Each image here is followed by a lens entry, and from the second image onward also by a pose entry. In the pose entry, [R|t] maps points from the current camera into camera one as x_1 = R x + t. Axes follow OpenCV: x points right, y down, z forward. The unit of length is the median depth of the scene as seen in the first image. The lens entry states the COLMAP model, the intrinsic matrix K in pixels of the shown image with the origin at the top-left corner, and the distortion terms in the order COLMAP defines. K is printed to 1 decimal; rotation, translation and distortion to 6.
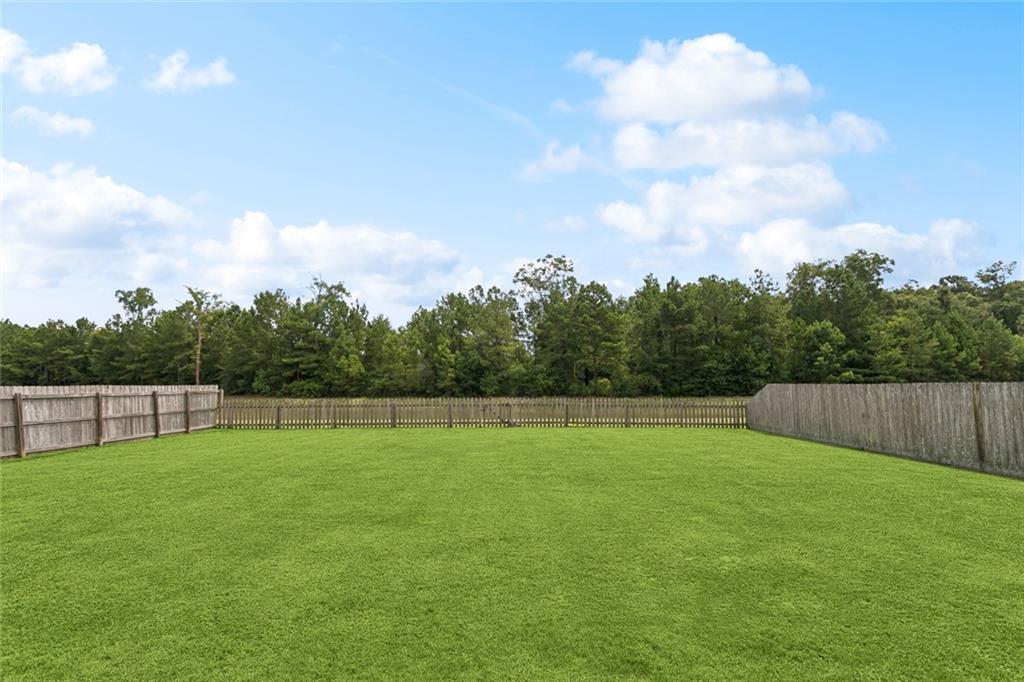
lens RADIAL K [[488.9, 0, 511.5], [0, 488.9, 342.2], [0, 0, 1]] dist [0.024014, 0.000437]
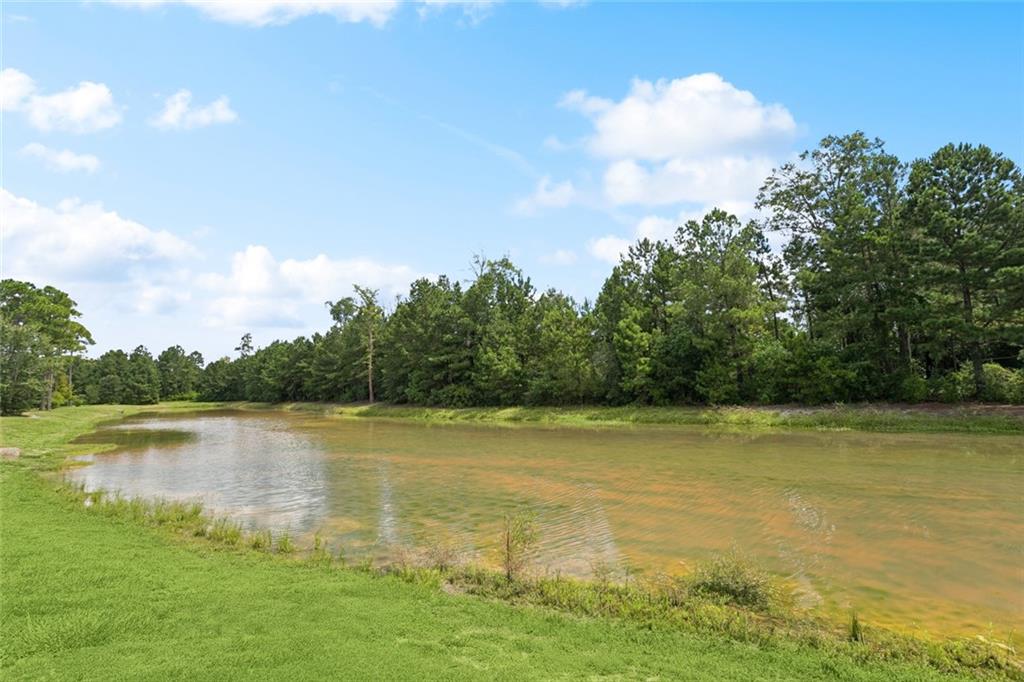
lens RADIAL K [[488.9, 0, 514.5], [0, 488.9, 340.9], [0, 0, 1]] dist [0.024014, 0.000437]
pose [[0.877358, -0.070599, -0.474615, 0.020836], [0.063810, 0.997498, -0.030421, 0.040040], [0.475575, -0.003596, 0.879668, 0.383418]]
